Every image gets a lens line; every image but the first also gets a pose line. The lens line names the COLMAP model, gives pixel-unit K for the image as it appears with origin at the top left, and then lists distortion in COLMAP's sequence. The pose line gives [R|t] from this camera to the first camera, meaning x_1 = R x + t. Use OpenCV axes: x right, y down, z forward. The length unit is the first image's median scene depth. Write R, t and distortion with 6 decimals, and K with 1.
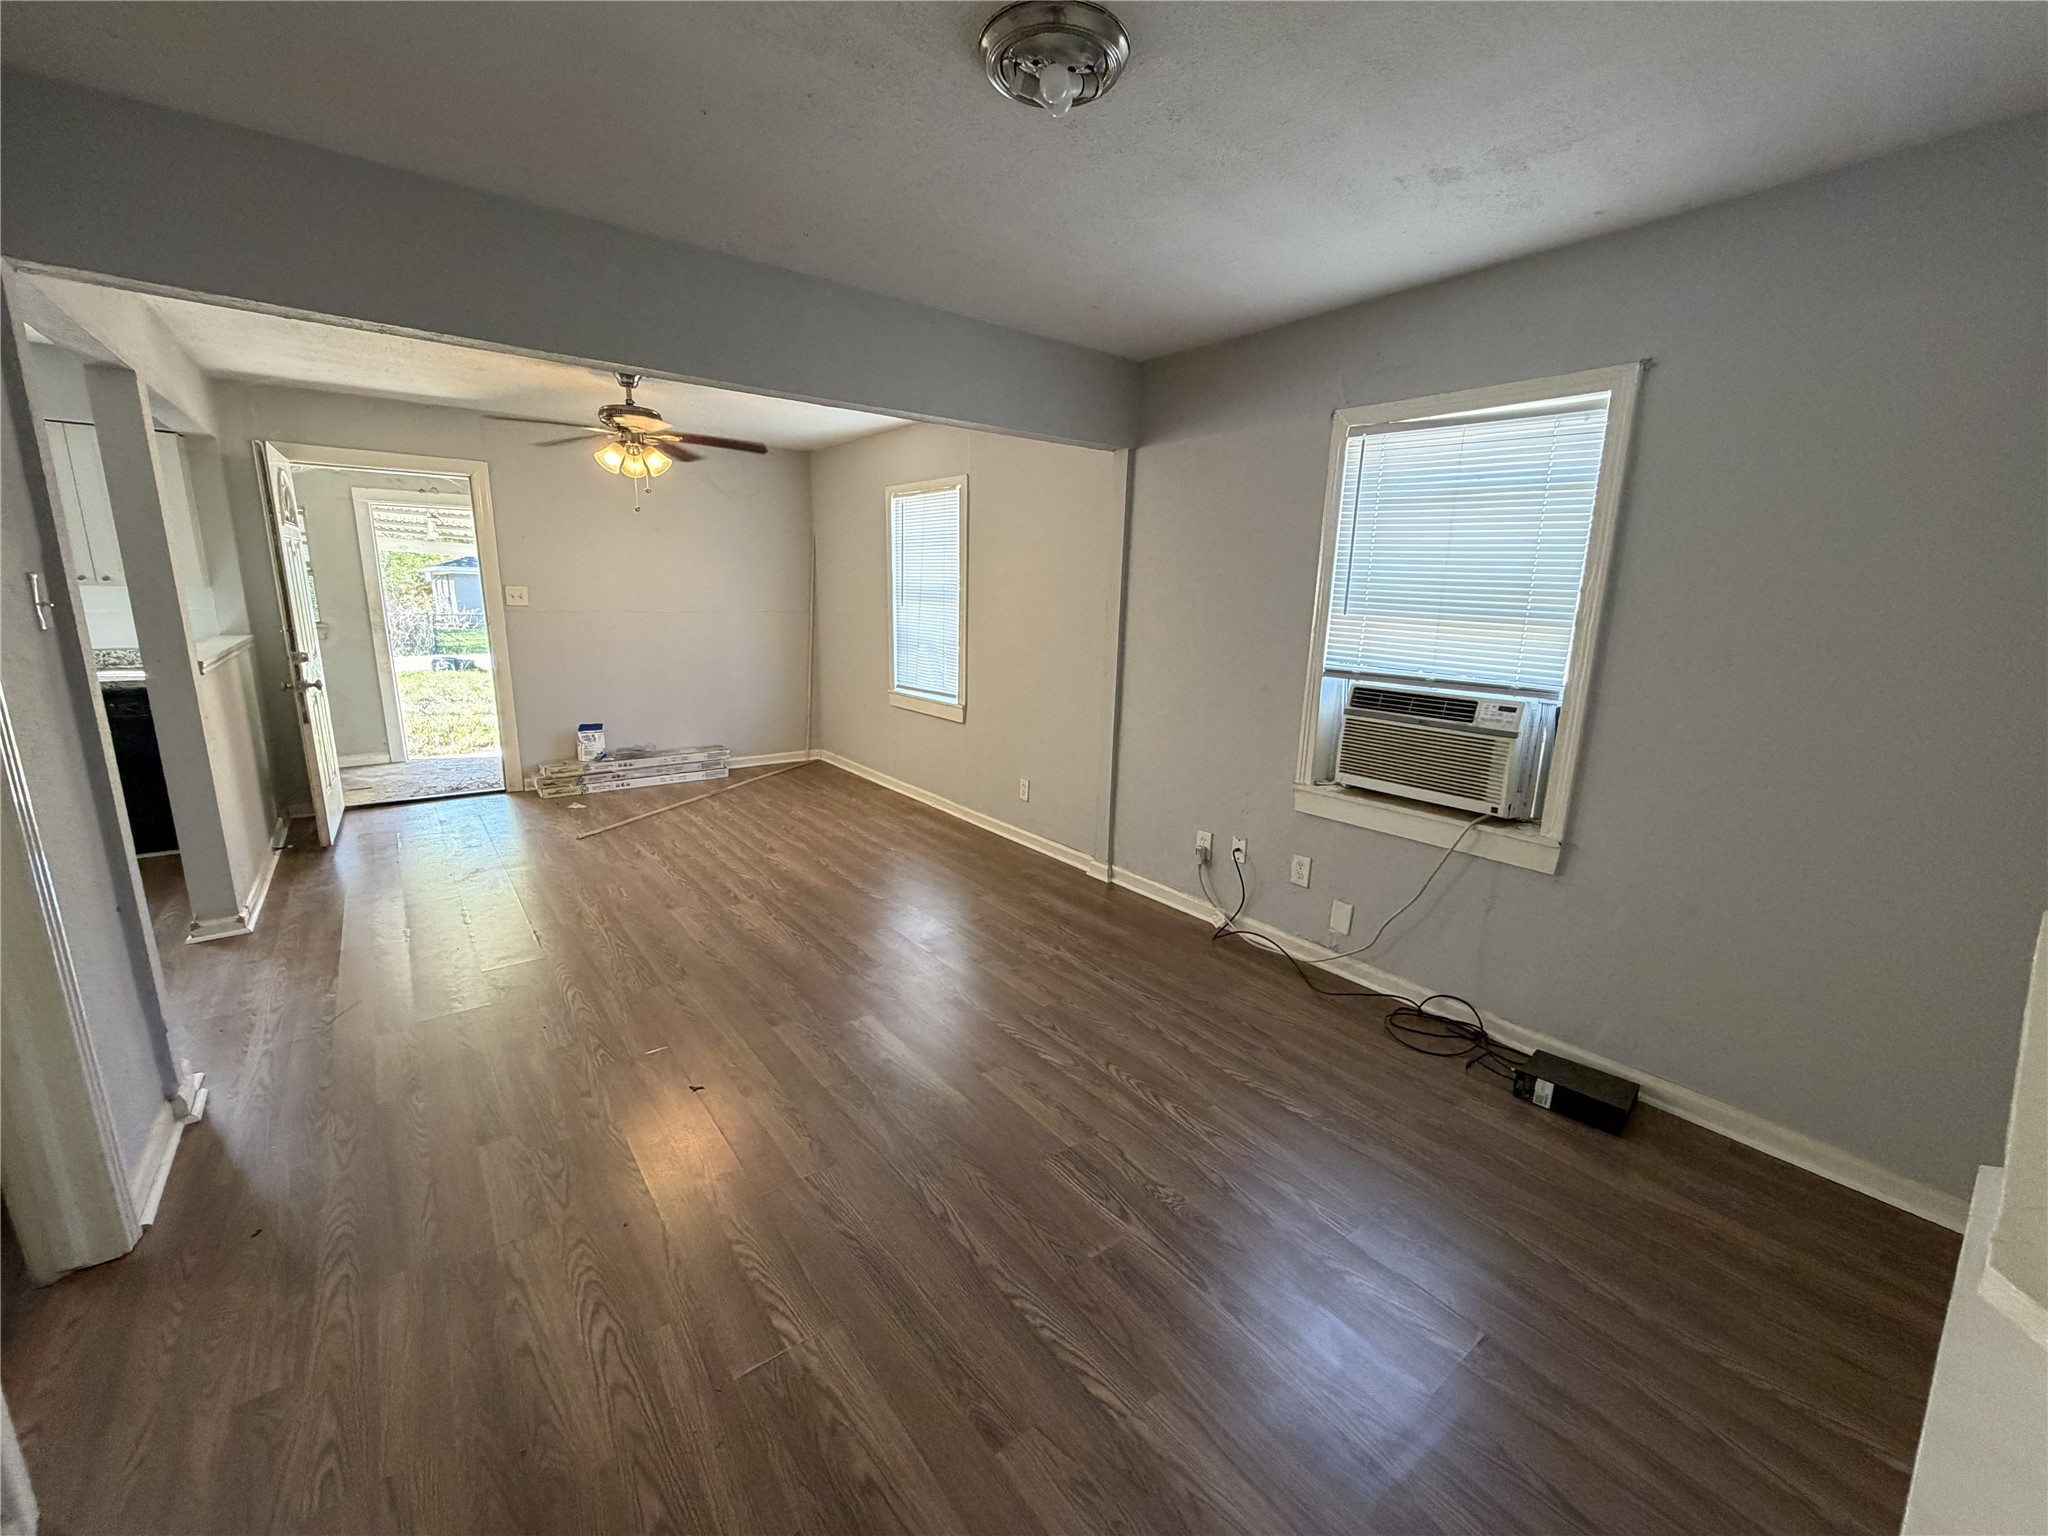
lens RADIAL K [[816.6, 0, 1020.7], [0, 816.6, 772.2], [0, 0, 1]] dist [-0.000813, 0.000538]
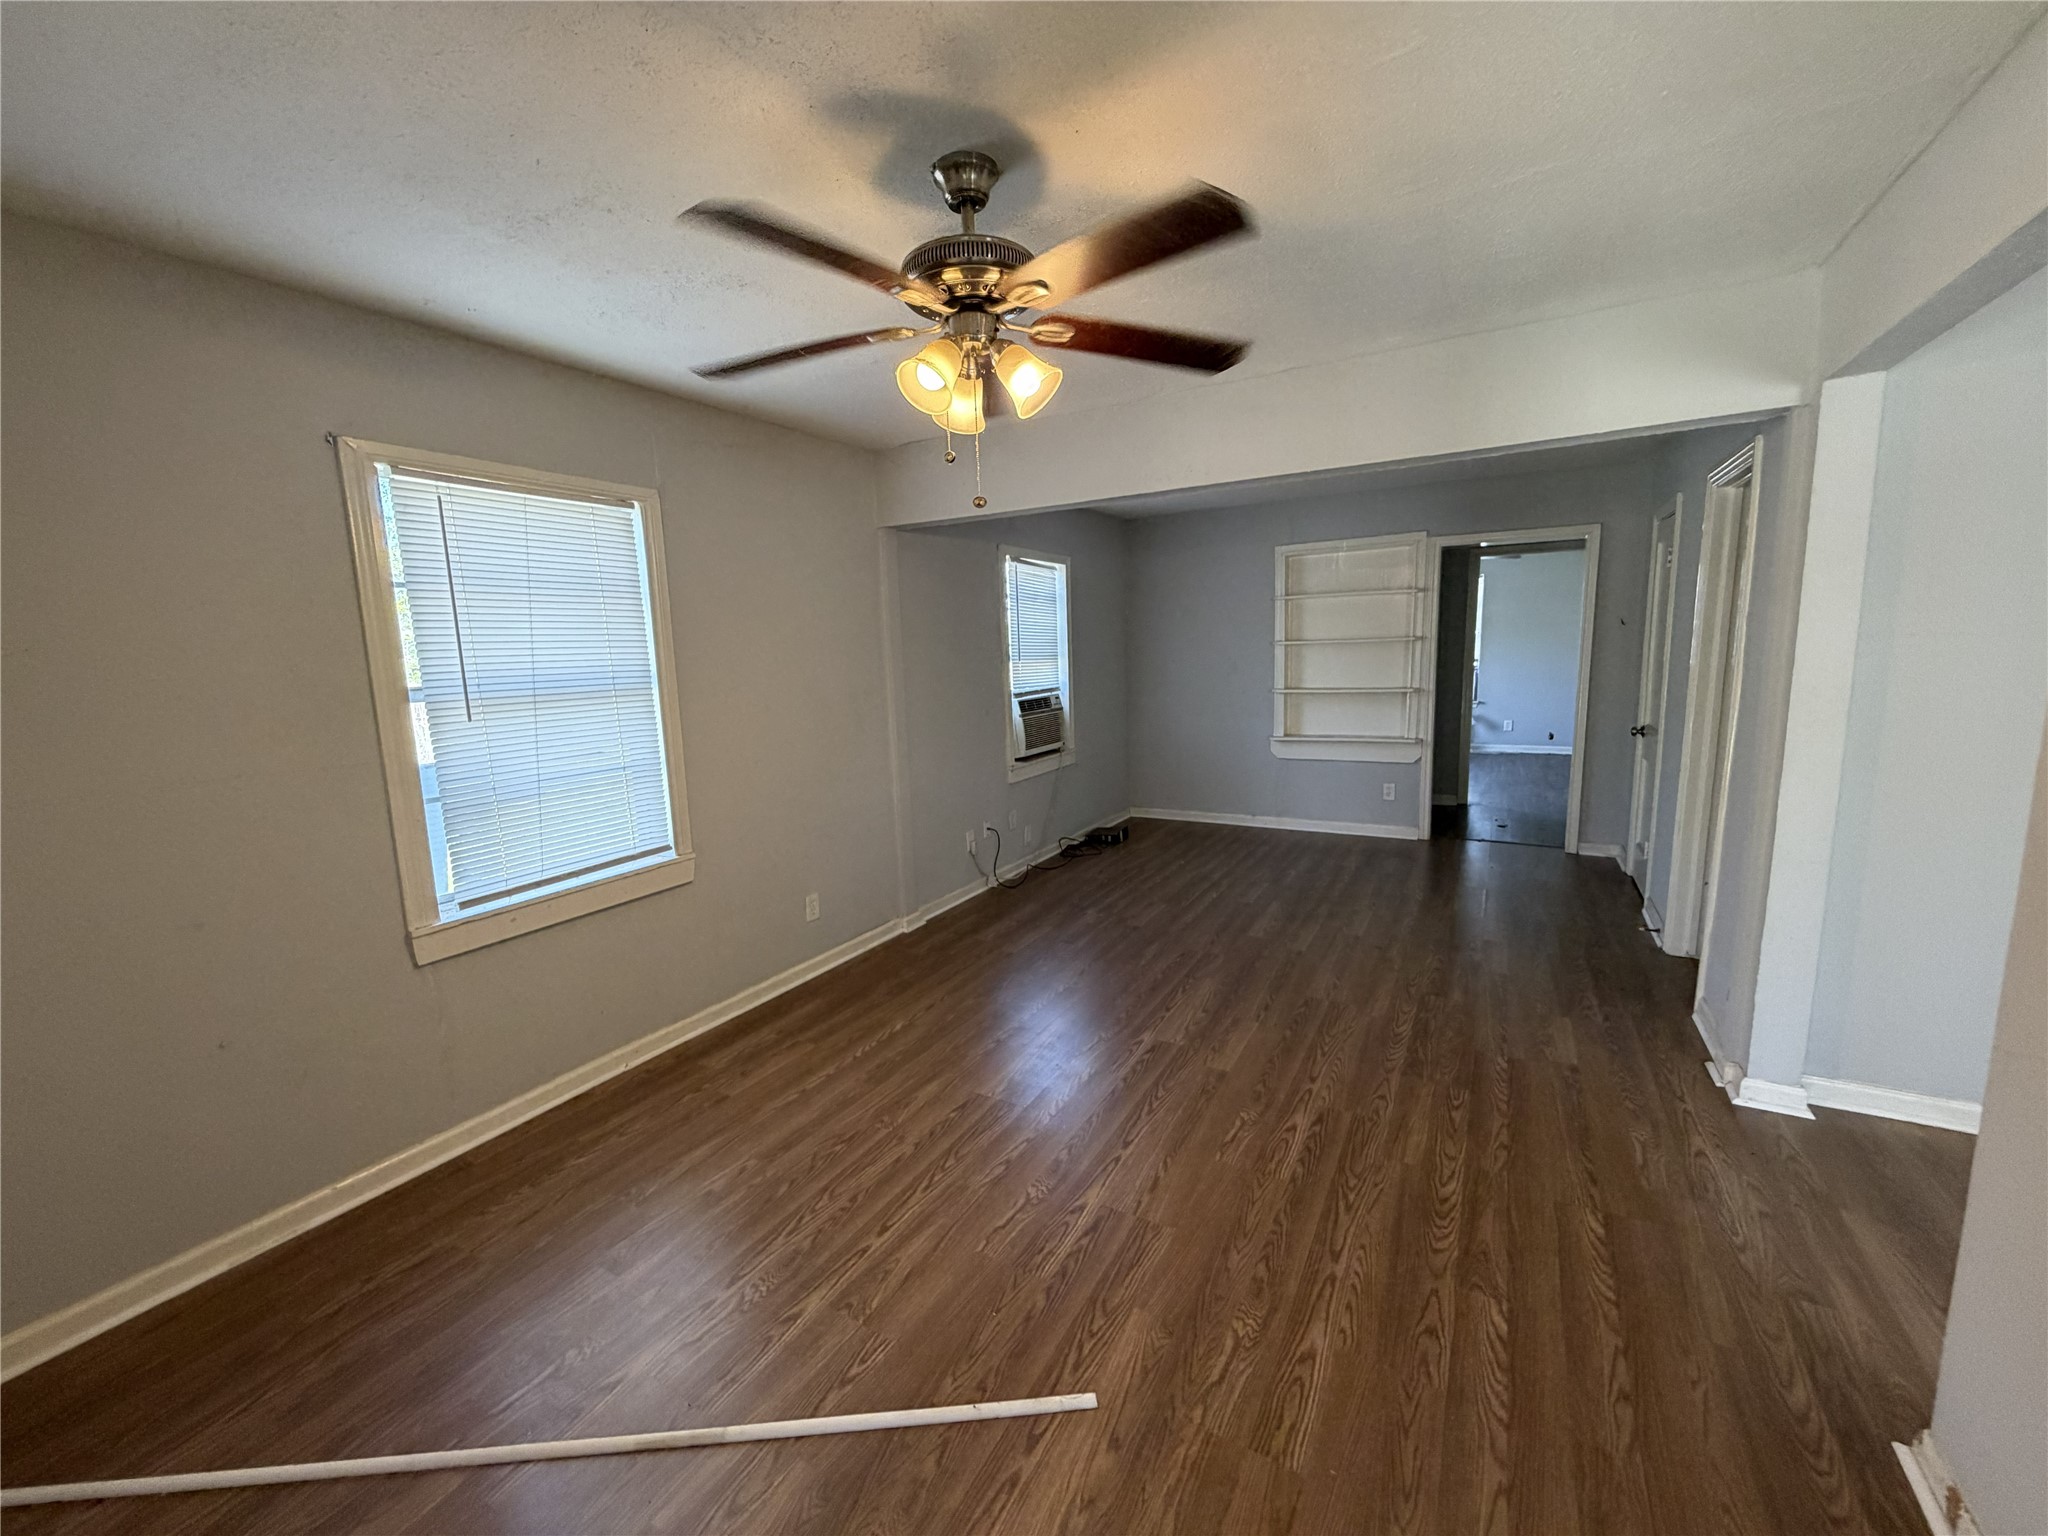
lens RADIAL K [[816.6, 0, 1041.0], [0, 816.6, 733.3], [0, 0, 1]] dist [-0.000813, 0.000538]
pose [[-0.385076, -0.116961, 0.915443, -1.178745], [0.222192, 0.951009, 0.214969, -0.389645], [-0.895738, 0.286184, -0.340223, 1.519961]]
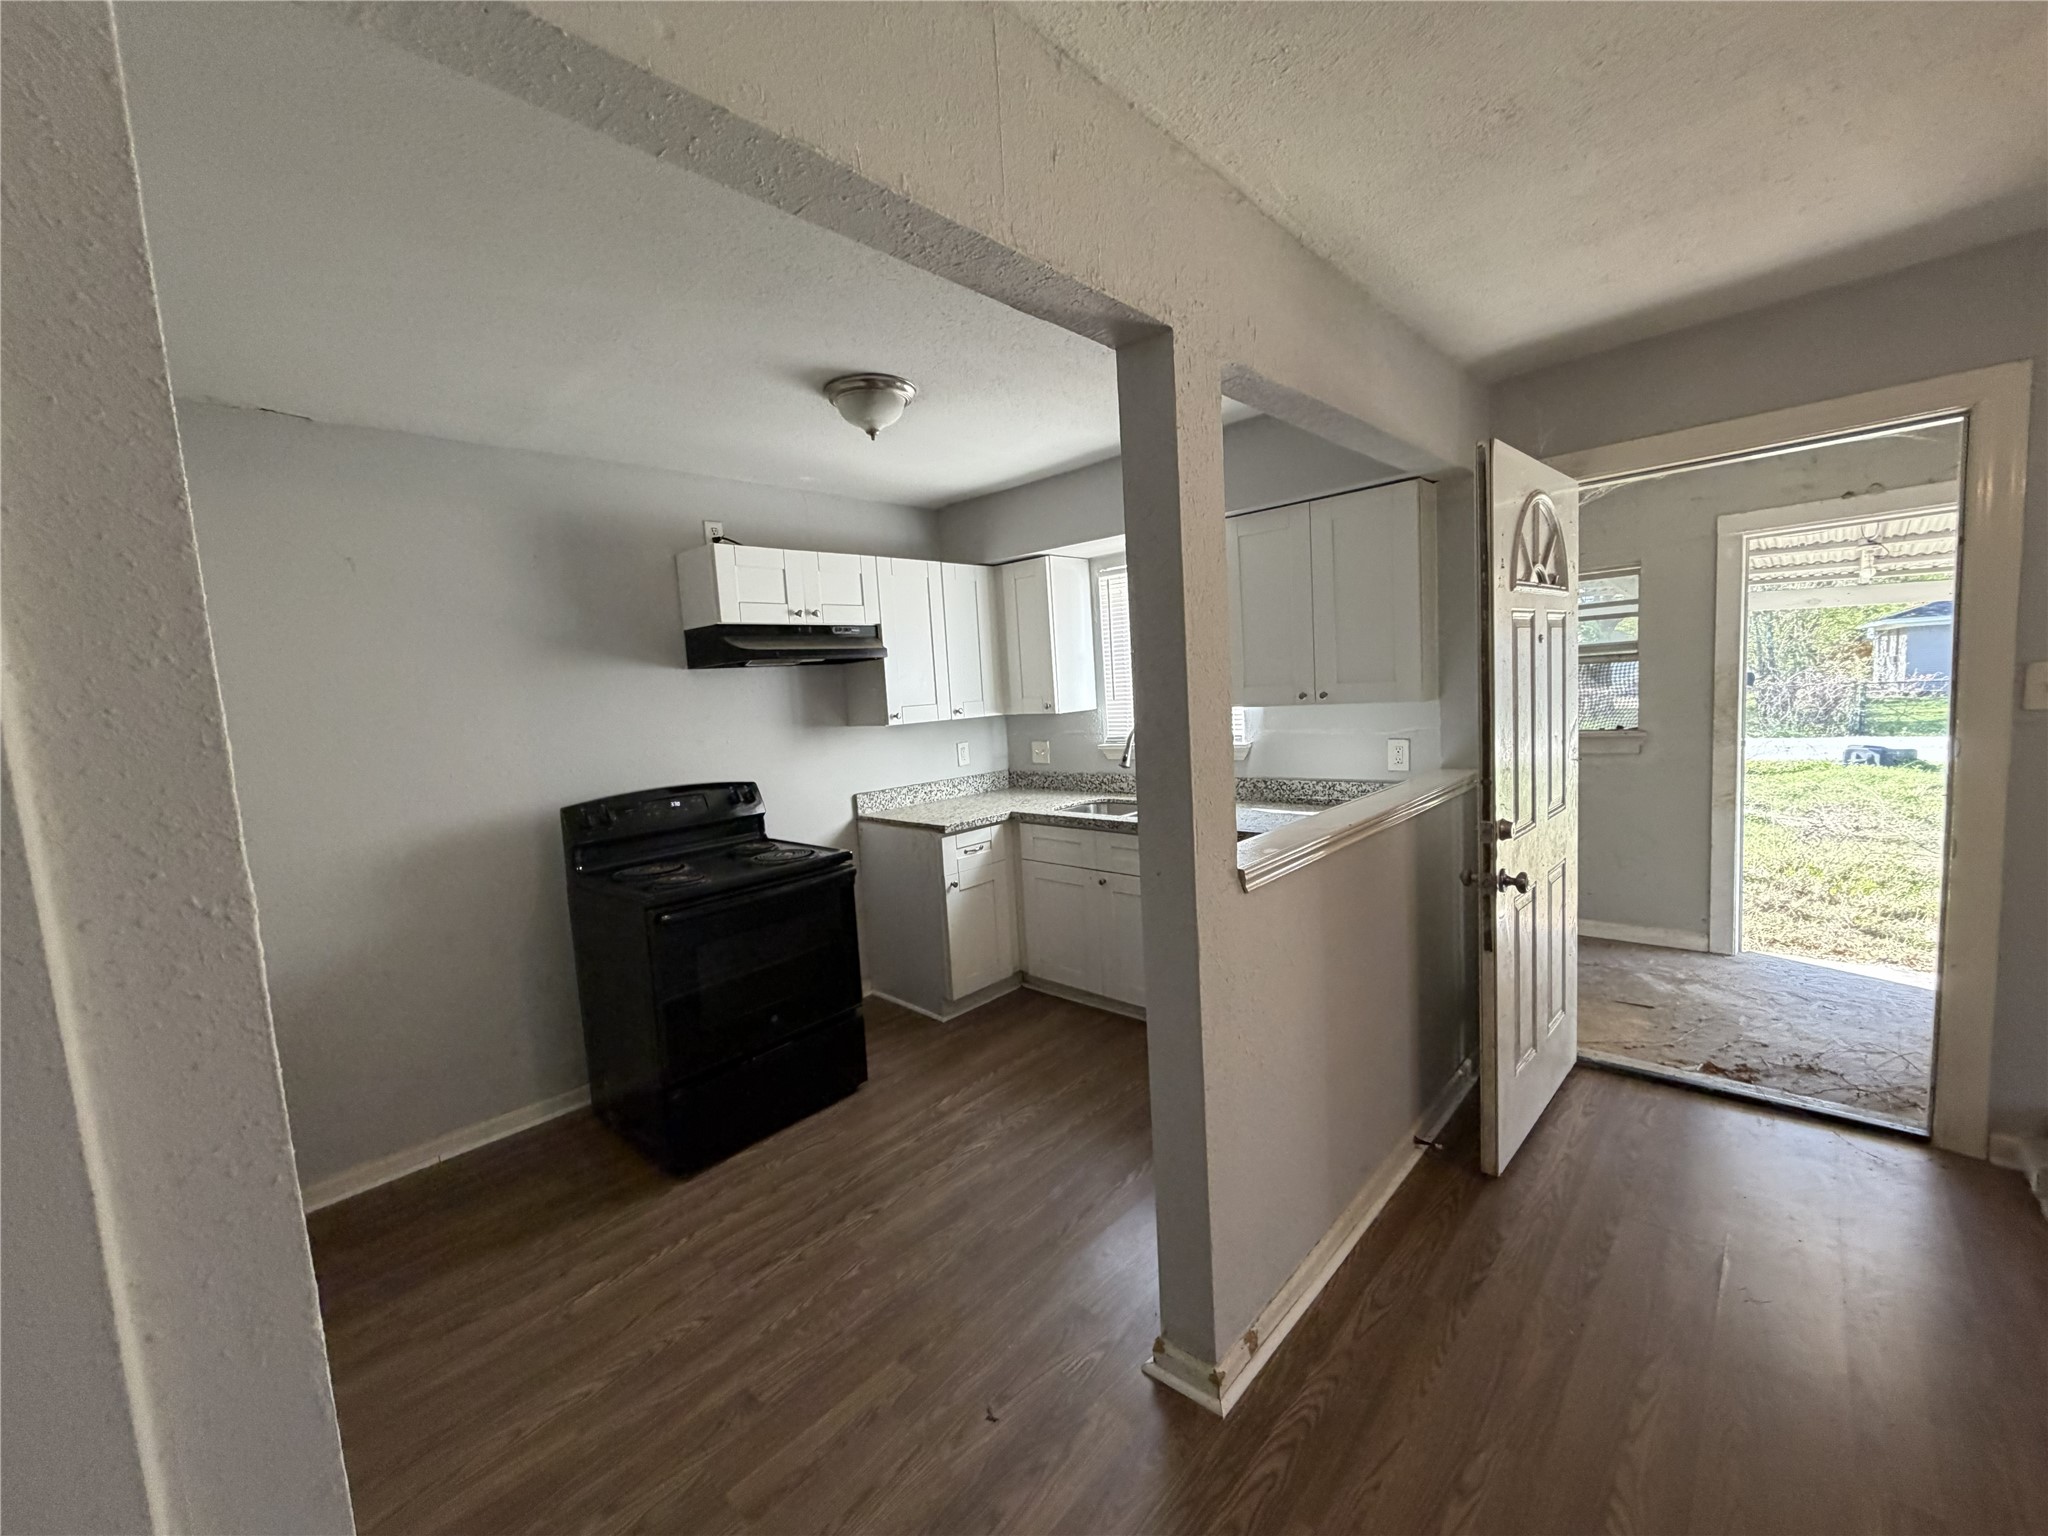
lens RADIAL K [[816.6, 0, 1031.3], [0, 816.6, 767.2], [0, 0, 1]] dist [-0.000813, 0.000538]
pose [[0.155746, 0.066554, -0.985552, -0.092383], [-0.149118, 0.987878, 0.043146, -0.036561], [0.976477, 0.140244, 0.163783, 0.138953]]
